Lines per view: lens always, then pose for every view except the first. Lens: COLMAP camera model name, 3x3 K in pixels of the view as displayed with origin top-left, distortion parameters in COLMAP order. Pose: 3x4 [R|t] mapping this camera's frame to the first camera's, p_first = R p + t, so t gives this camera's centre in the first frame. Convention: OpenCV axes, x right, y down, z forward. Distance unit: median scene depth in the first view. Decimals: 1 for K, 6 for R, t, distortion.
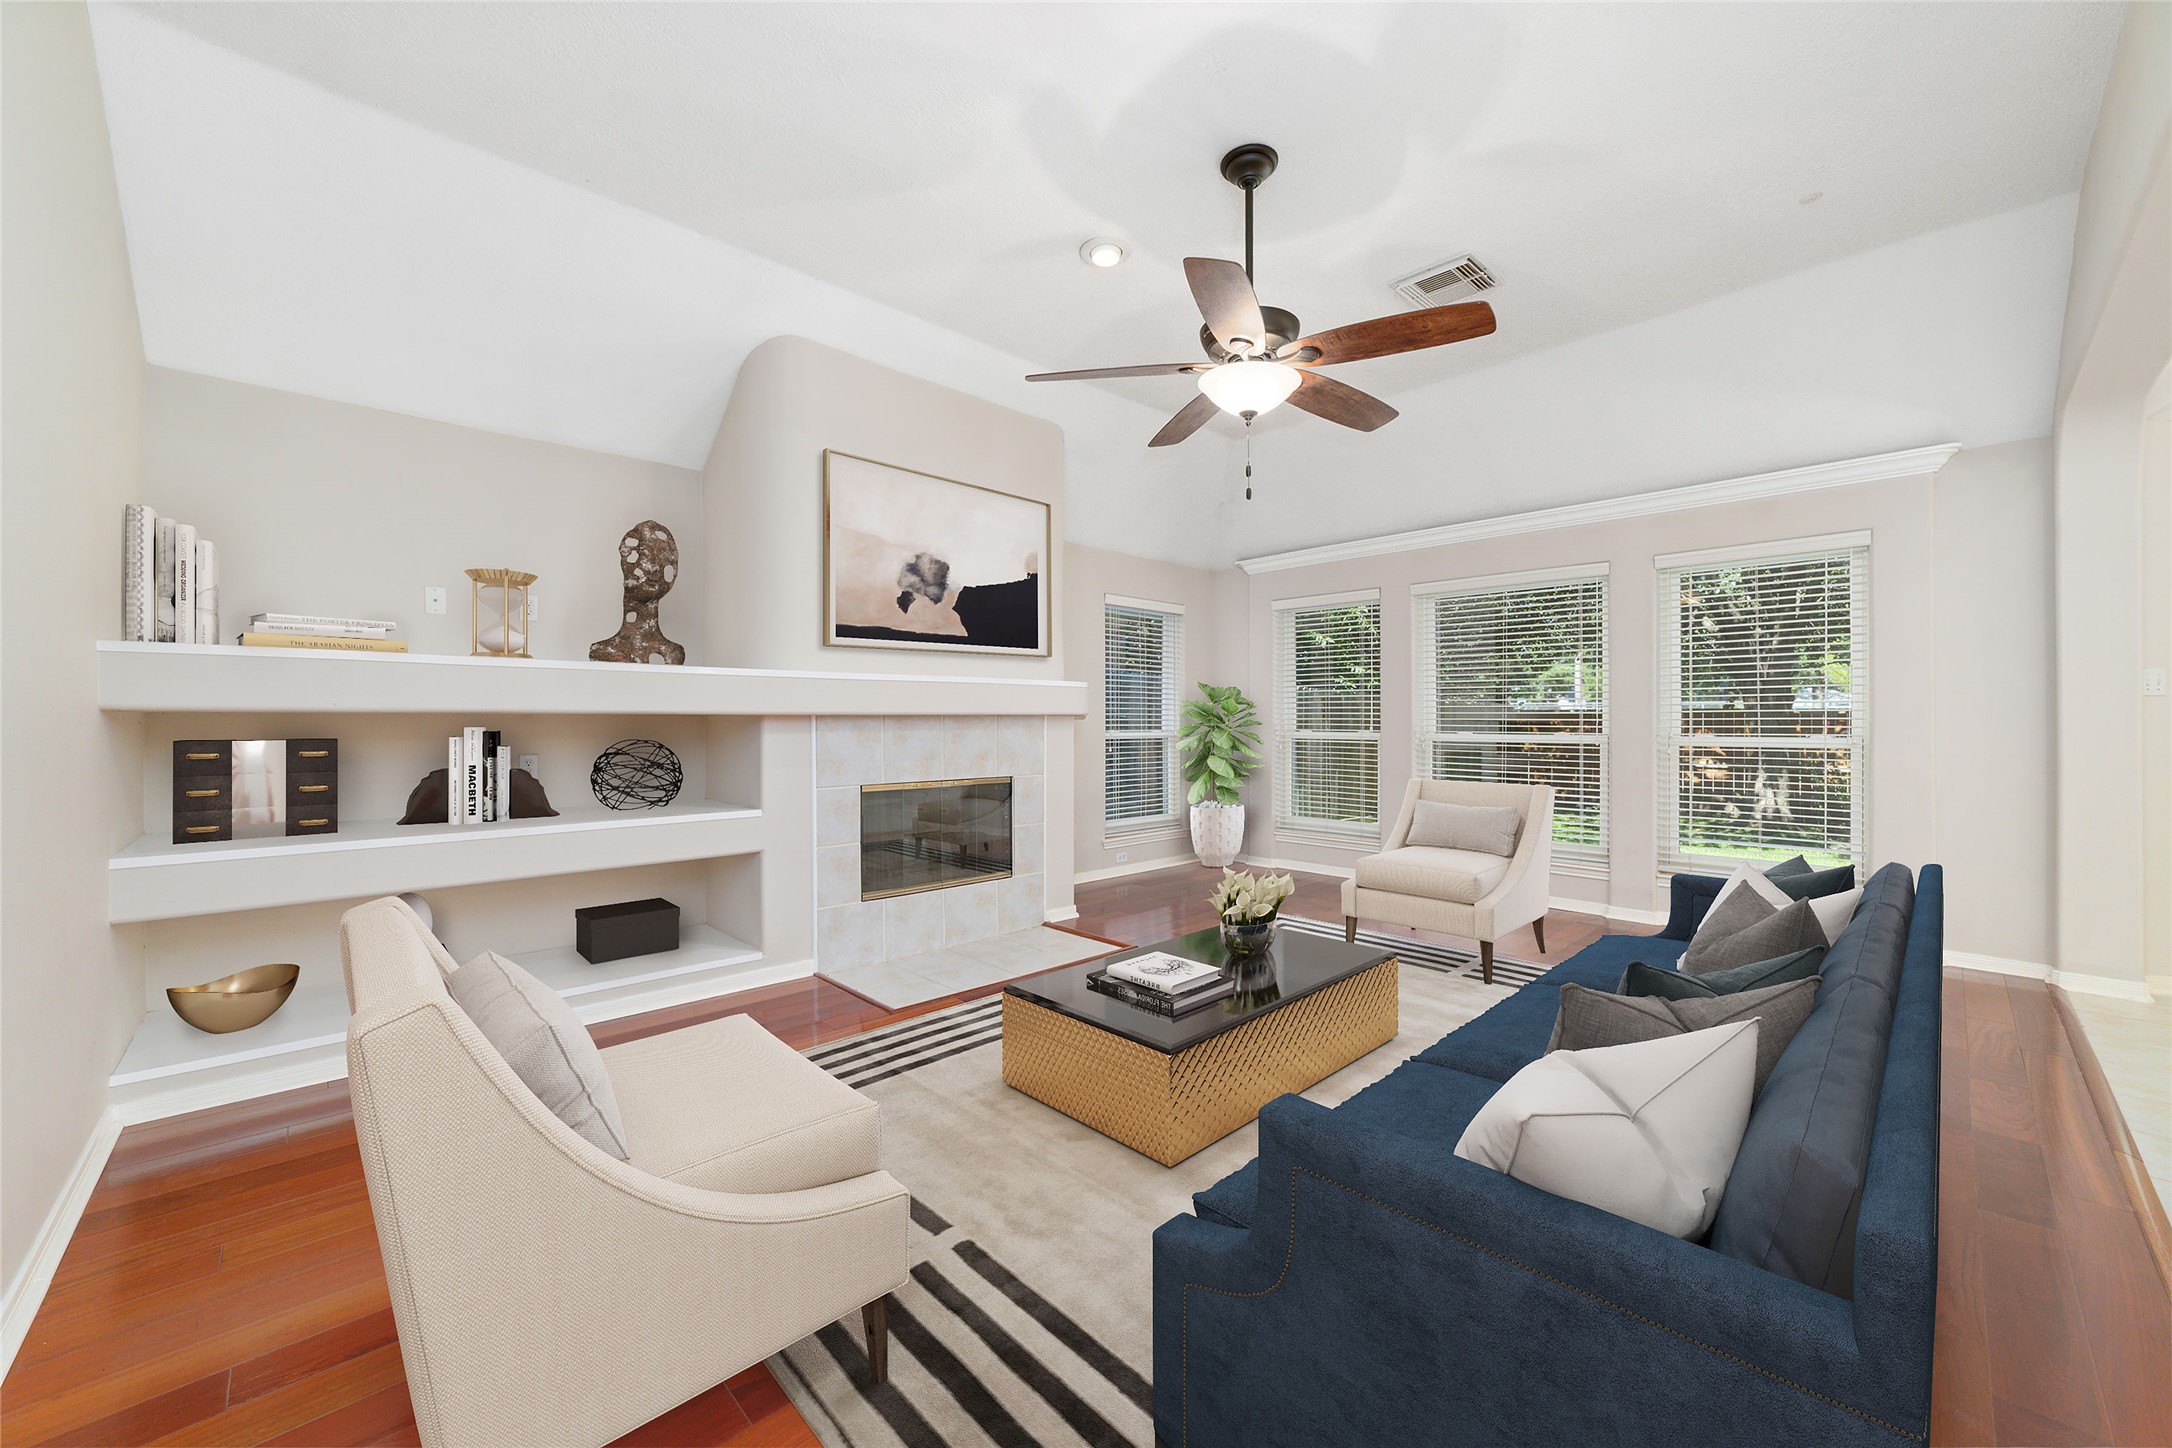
lens RADIAL K [[831.0, 0, 1089.0], [0, 831.0, 721.2], [0, 0, 1]] dist [-0.028589, 0.010390]
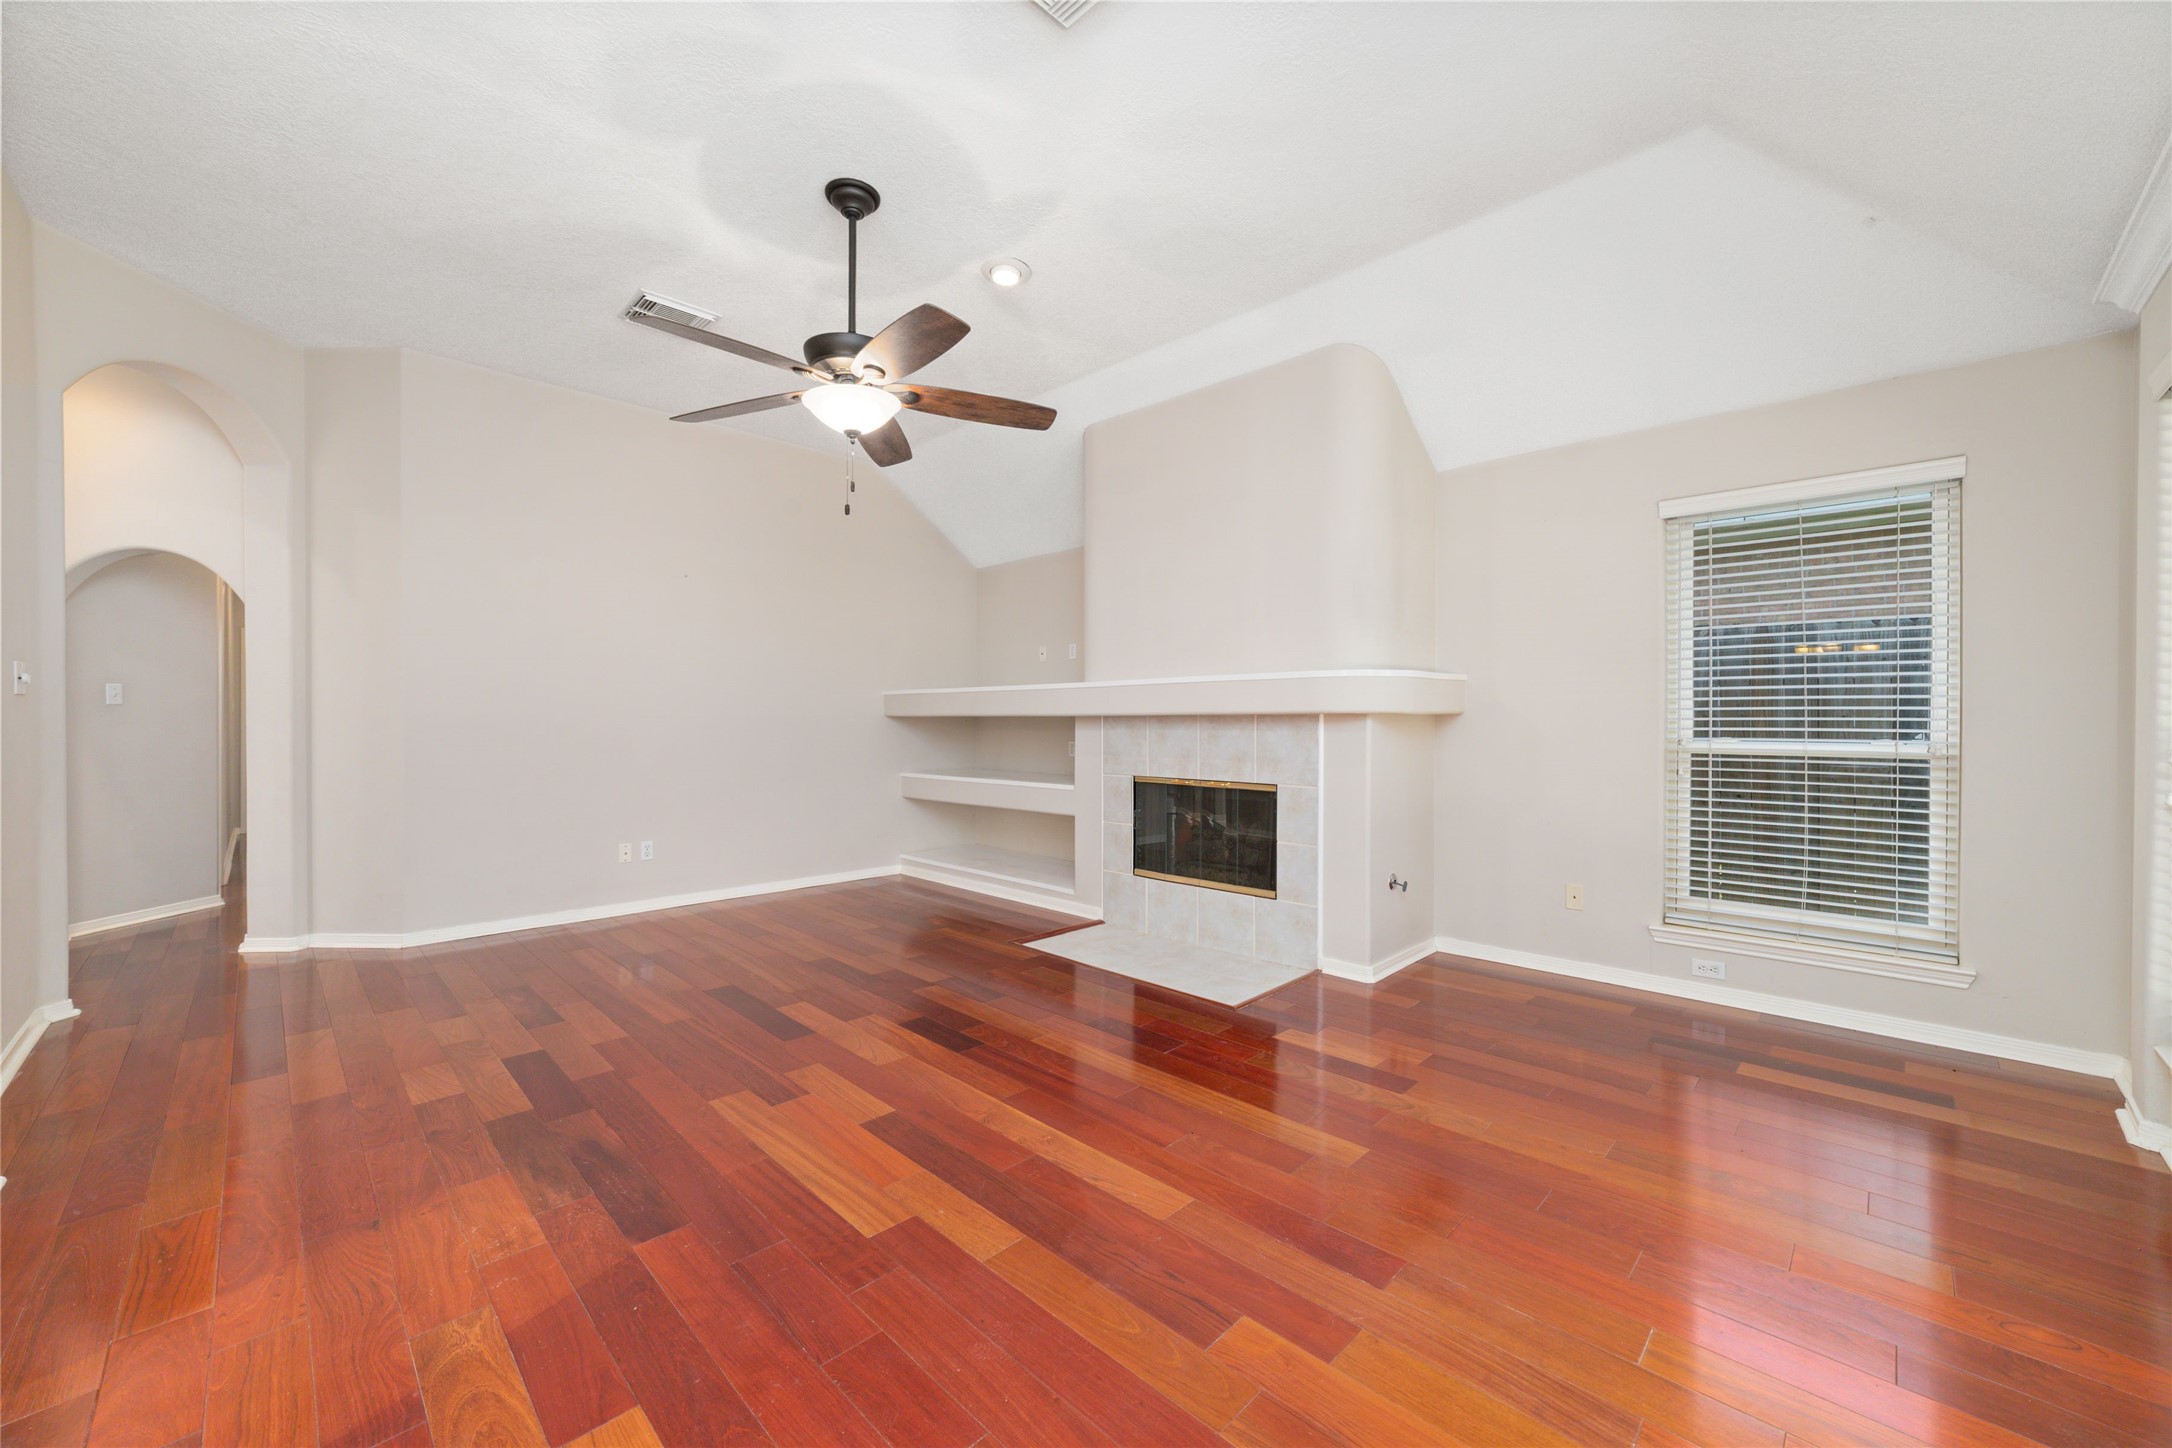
lens RADIAL K [[831.0, 0, 1089.0], [0, 831.0, 721.2], [0, 0, 1]] dist [-0.028589, 0.010390]
pose [[0.025280, 0.004922, -0.999668, 0.920787], [0.001421, 0.999987, 0.004959, -0.006045], [0.999679, -0.001546, 0.025272, 0.930058]]
